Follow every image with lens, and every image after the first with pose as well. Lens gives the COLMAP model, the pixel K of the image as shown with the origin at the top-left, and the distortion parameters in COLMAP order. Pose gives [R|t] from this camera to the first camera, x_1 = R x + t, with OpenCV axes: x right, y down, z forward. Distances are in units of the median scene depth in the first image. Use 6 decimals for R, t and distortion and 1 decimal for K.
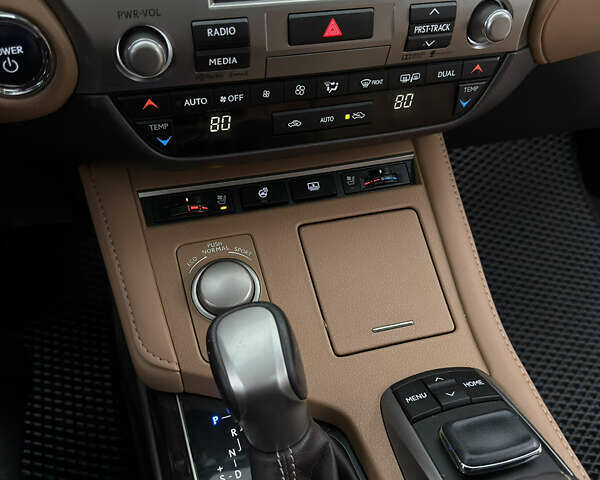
lens RADIAL K [[539.4, 0, 300.0], [0, 539.4, 240.0], [0, 0, 1]] dist [0.153726, -0.373265]
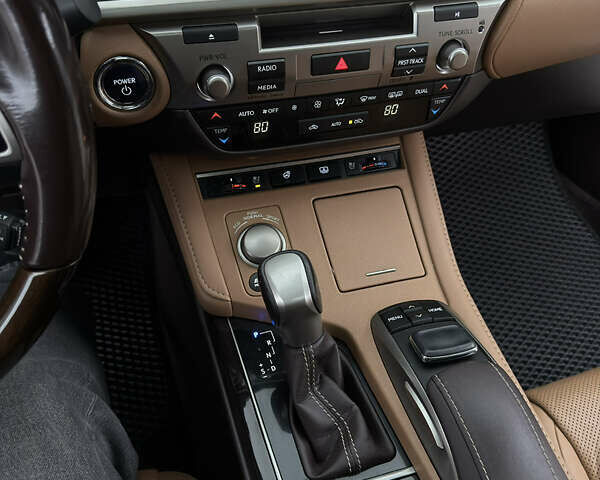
lens RADIAL K [[539.4, 0, 300.0], [0, 539.4, 240.0], [0, 0, 1]] dist [0.153726, -0.373265]
pose [[0.999967, 0.006615, 0.004611, -0.048610], [-0.006839, 0.998716, 0.050186, 0.008192], [-0.004273, -0.050216, 0.998729, -0.423823]]
